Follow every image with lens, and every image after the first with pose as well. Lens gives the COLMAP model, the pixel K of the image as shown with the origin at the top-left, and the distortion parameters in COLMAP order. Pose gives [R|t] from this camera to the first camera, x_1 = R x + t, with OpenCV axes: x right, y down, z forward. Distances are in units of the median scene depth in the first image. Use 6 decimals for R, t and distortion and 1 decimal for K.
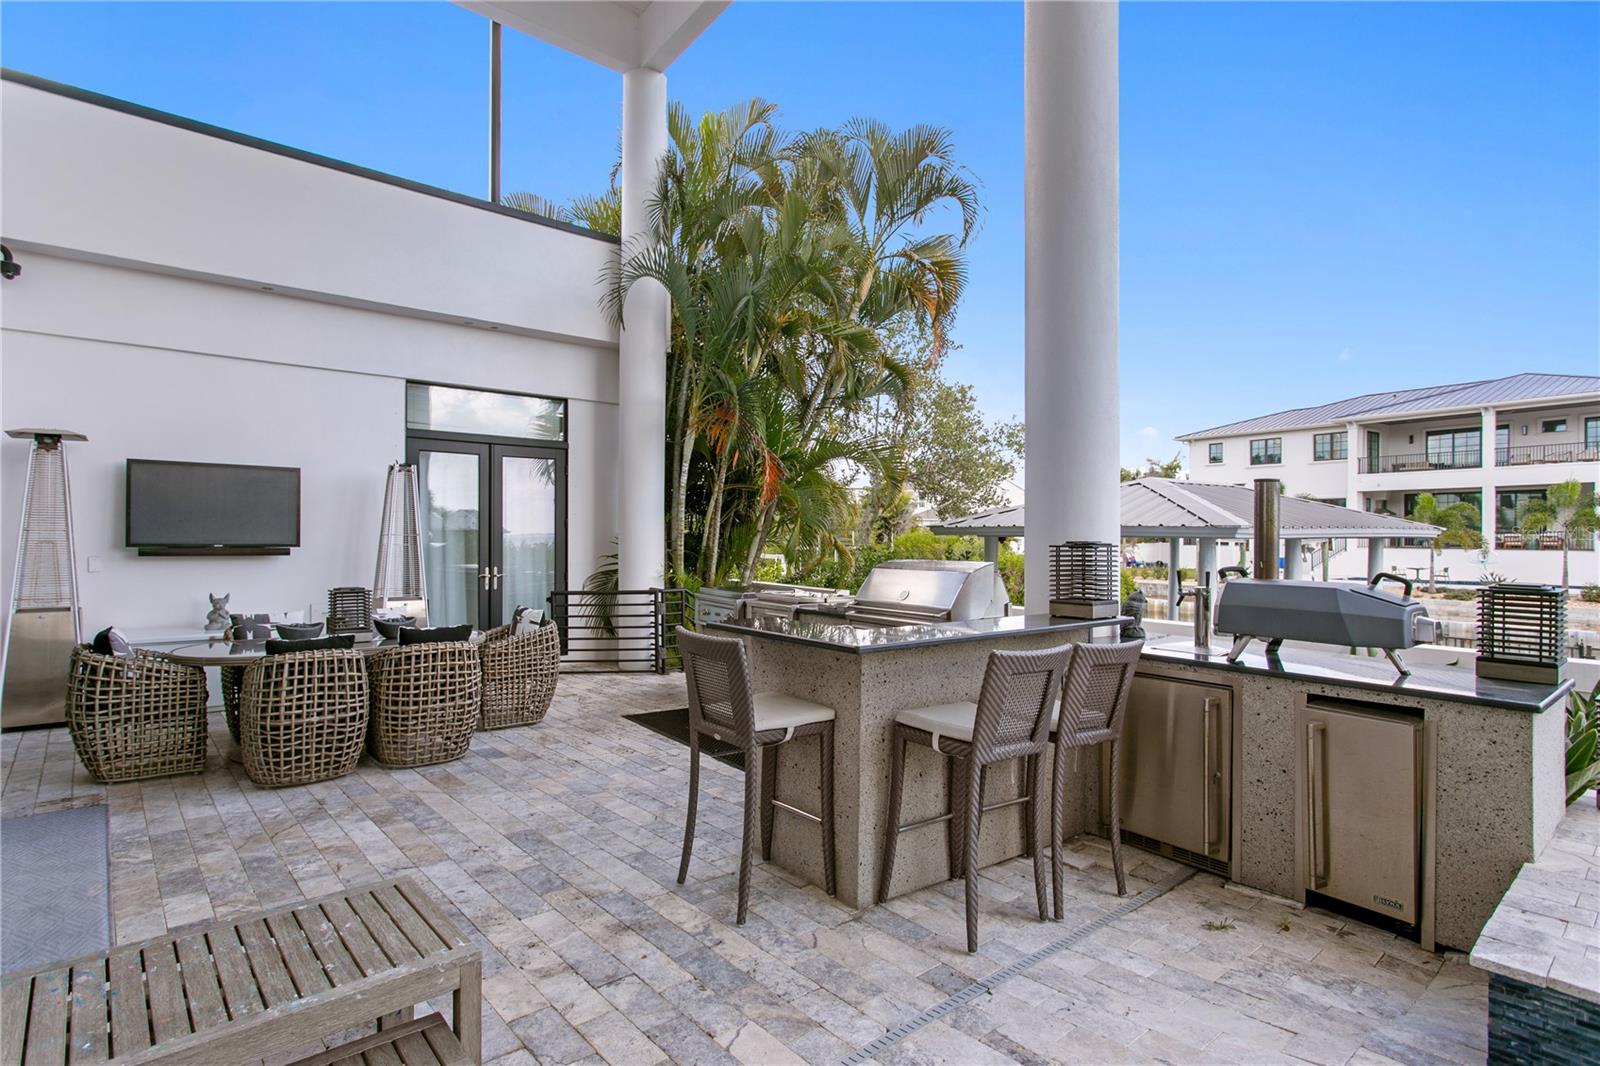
lens RADIAL K [[839.6, 0, 798.0], [0, 839.6, 532.9], [0, 0, 1]] dist [0.009855, -0.002017]
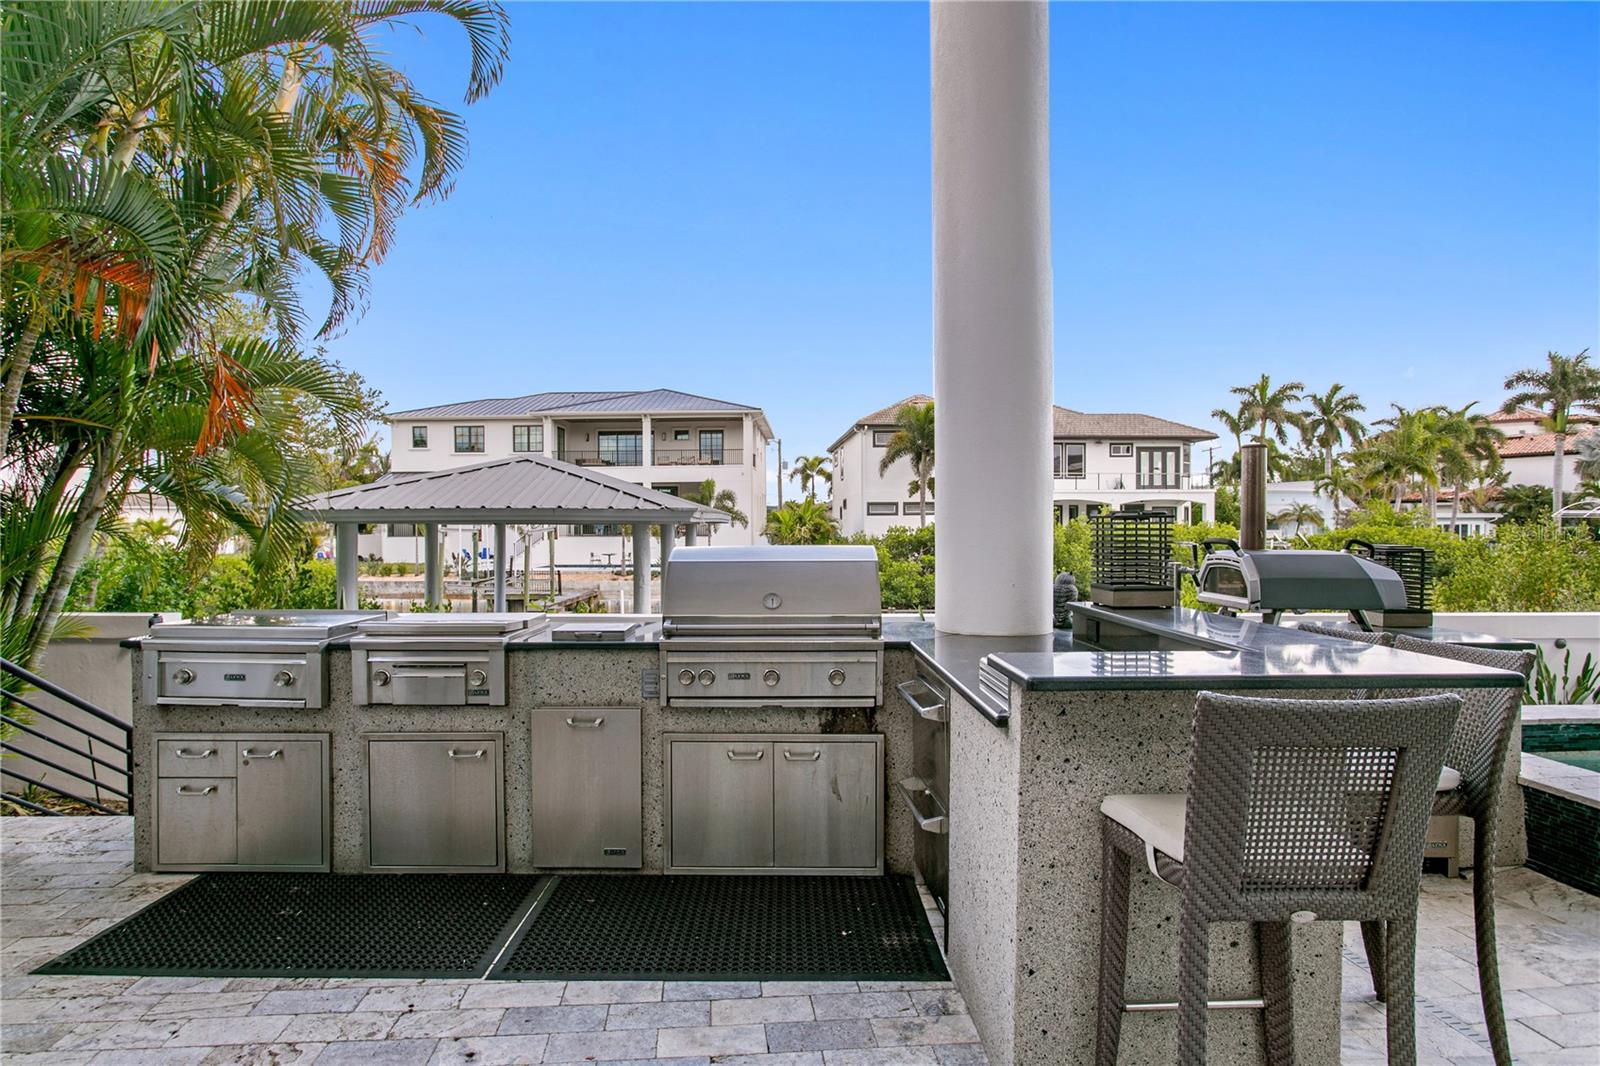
lens RADIAL K [[901.7, 0, 800.3], [0, 901.7, 528.7], [0, 0, 1]] dist [0.001155, 0.000760]
pose [[0.592525, -0.008588, 0.805507, -0.280860], [0.005729, 0.999963, 0.006448, 0.010289], [-0.805532, 0.000794, 0.592552, 0.392960]]
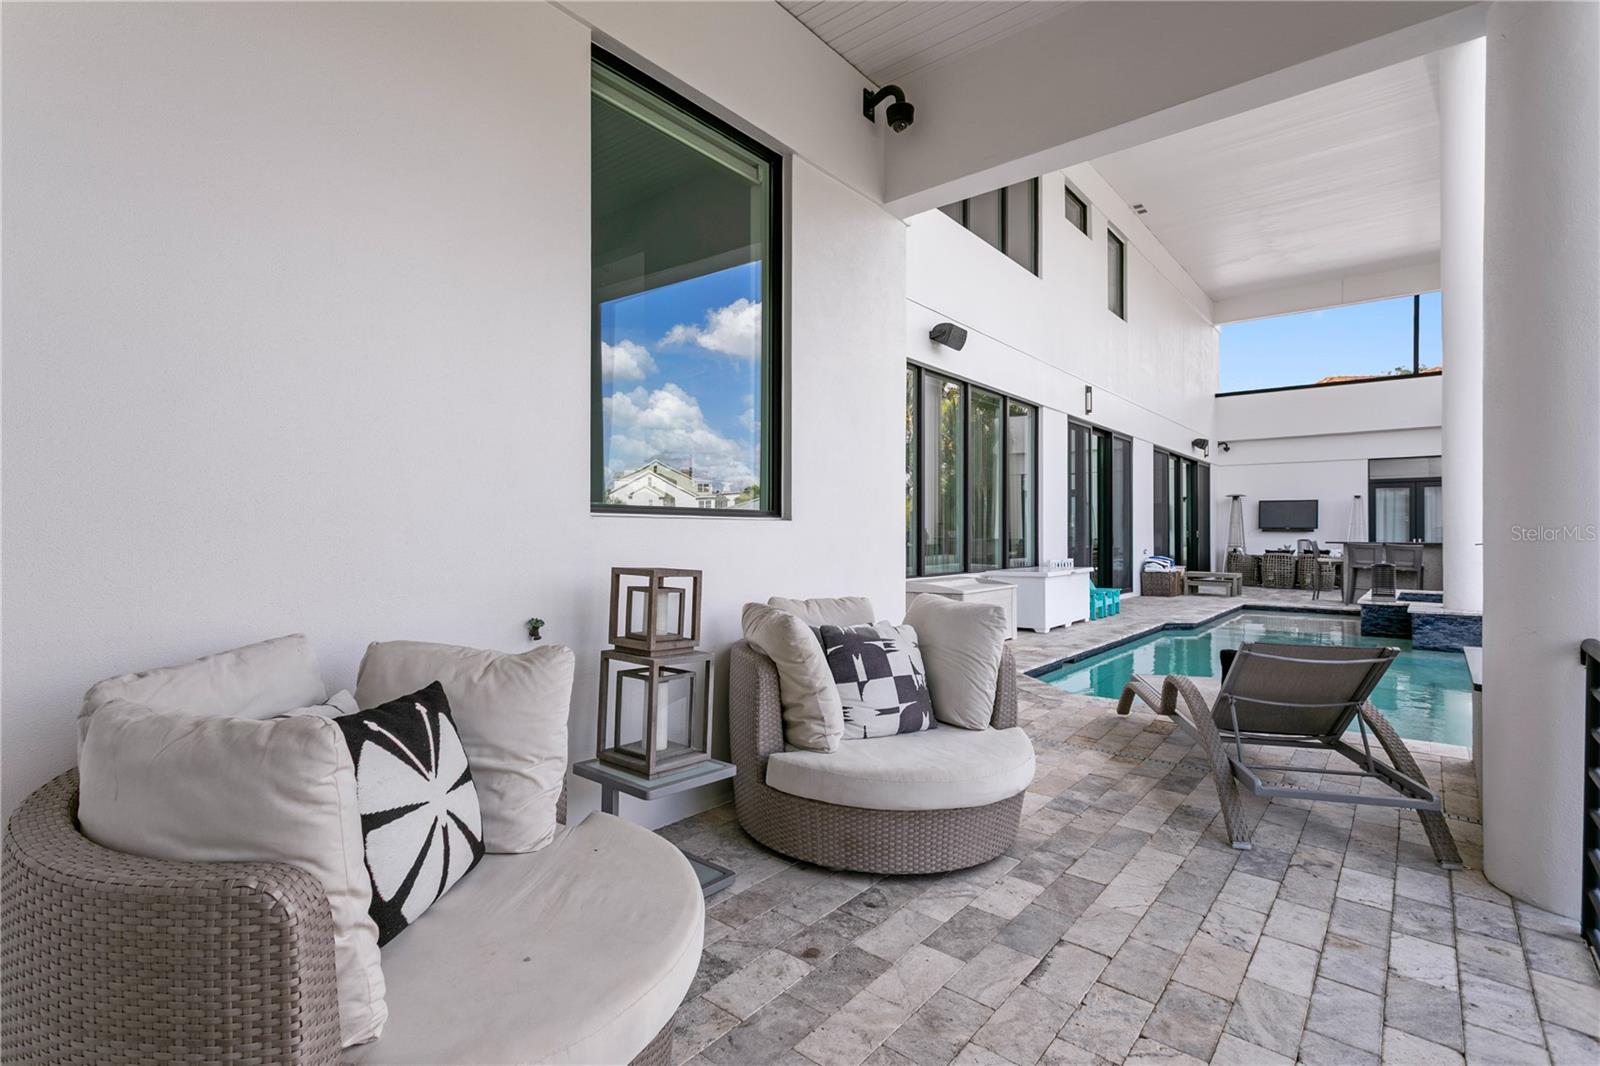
lens RADIAL K [[741.9, 0, 790.3], [0, 741.9, 524.8], [0, 0, 1]] dist [0.005705, 0.000072]
pose [[0.164367, -0.007970, -0.986367, 1.343984], [-0.004233, 0.999952, -0.008785, 0.028565], [0.986390, 0.005619, 0.164325, -0.967812]]
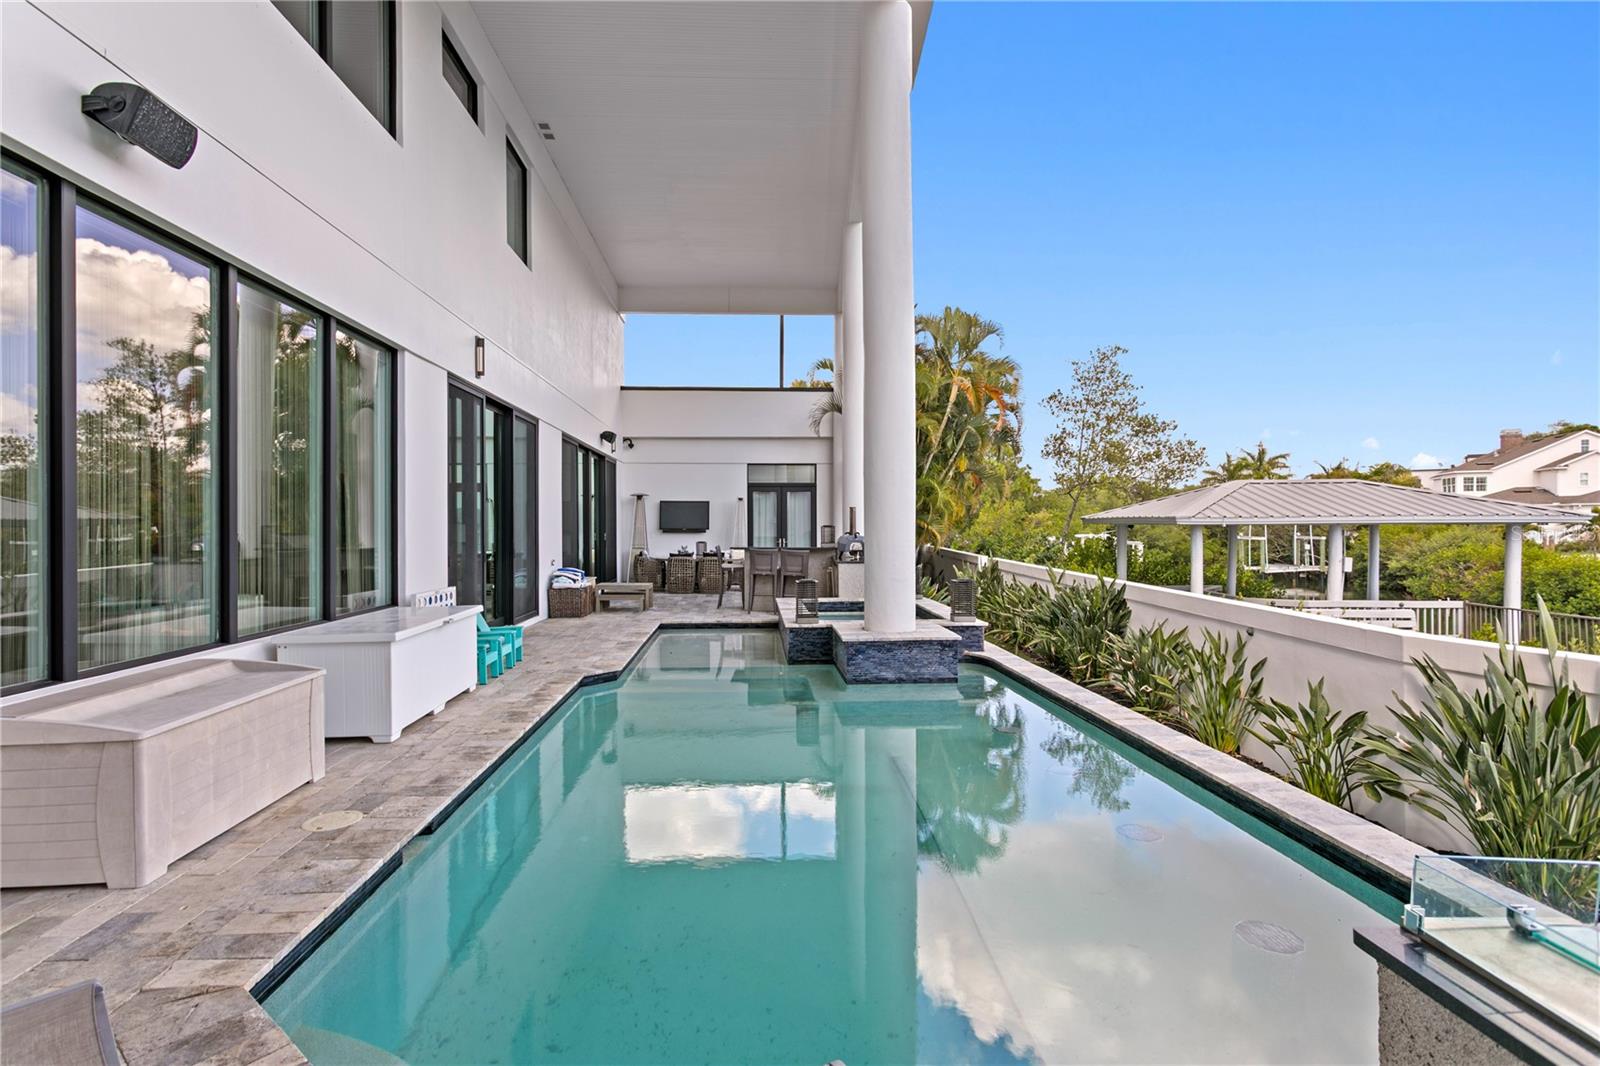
lens RADIAL K [[741.9, 0, 768.0], [0, 741.9, 529.8], [0, 0, 1]] dist [0.005705, 0.000072]
pose [[0.783858, 0.005801, -0.620913, 0.971448], [-0.002286, 0.999977, 0.006457, 0.000630], [0.620936, -0.003642, 0.783853, -0.720819]]
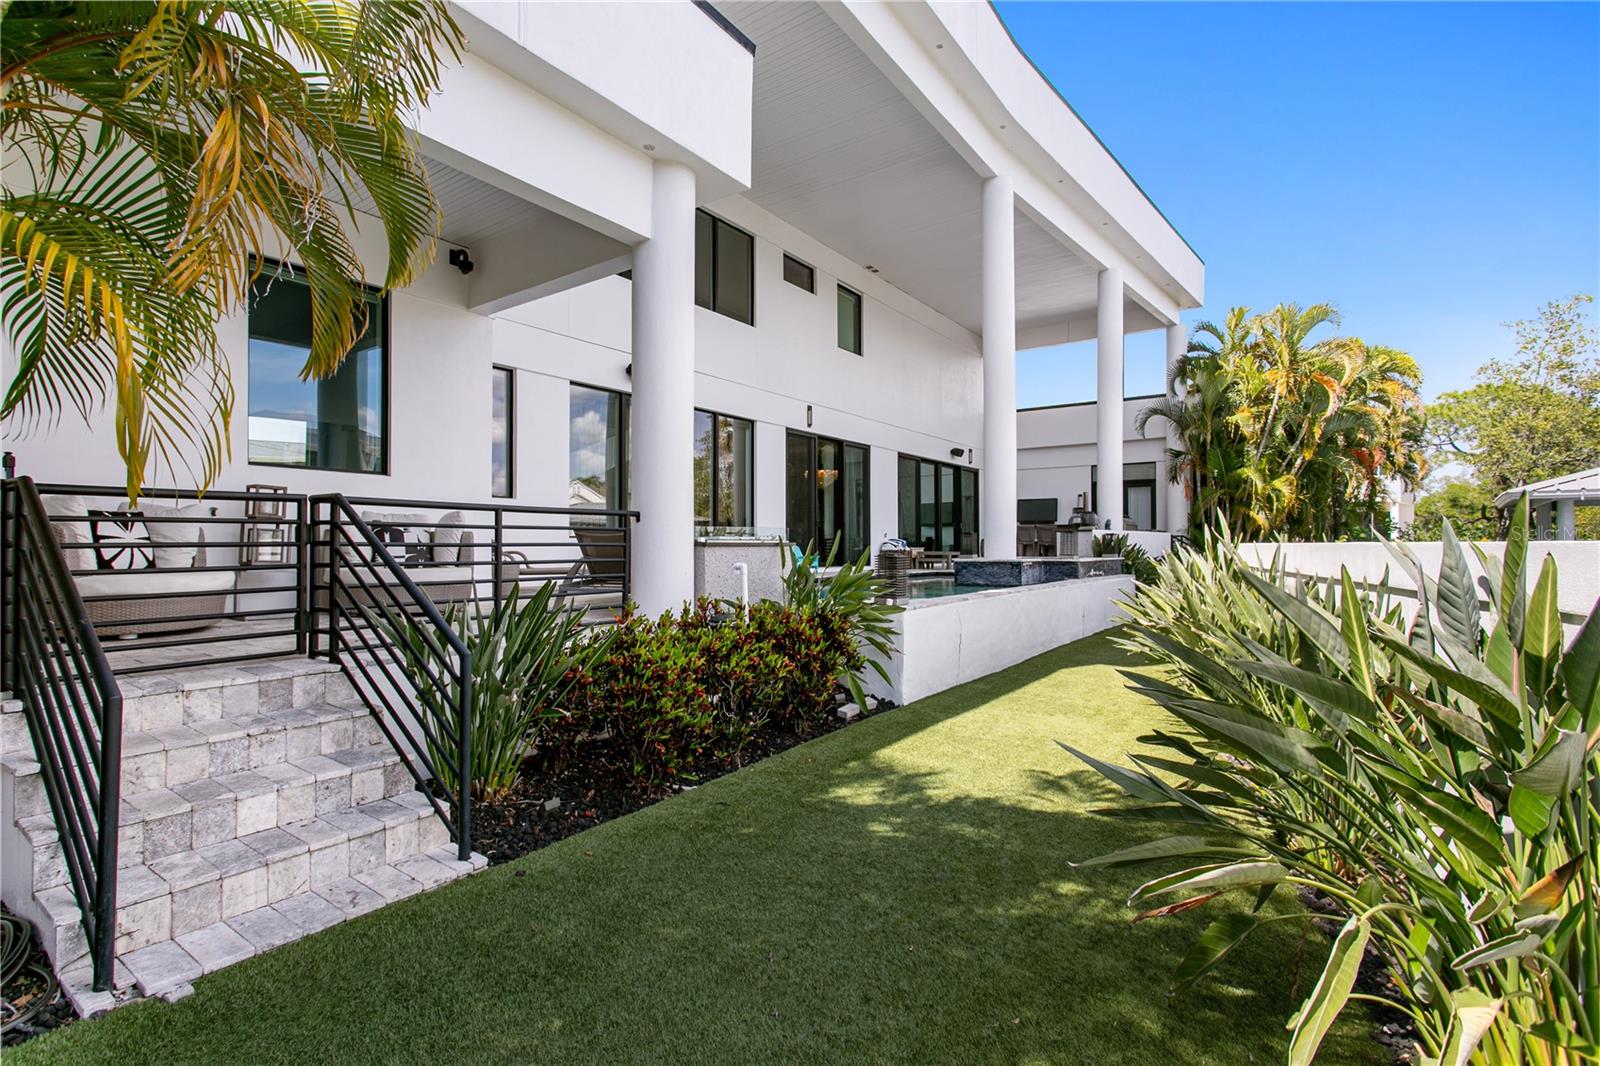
lens RADIAL K [[741.9, 0, 801.9], [0, 741.9, 528.1], [0, 0, 1]] dist [0.005705, 0.000072]
pose [[0.247292, -0.020782, -0.968718, 1.839135], [-0.000793, 0.999765, -0.021650, 0.097479], [0.968941, 0.006122, 0.247218, -0.660368]]
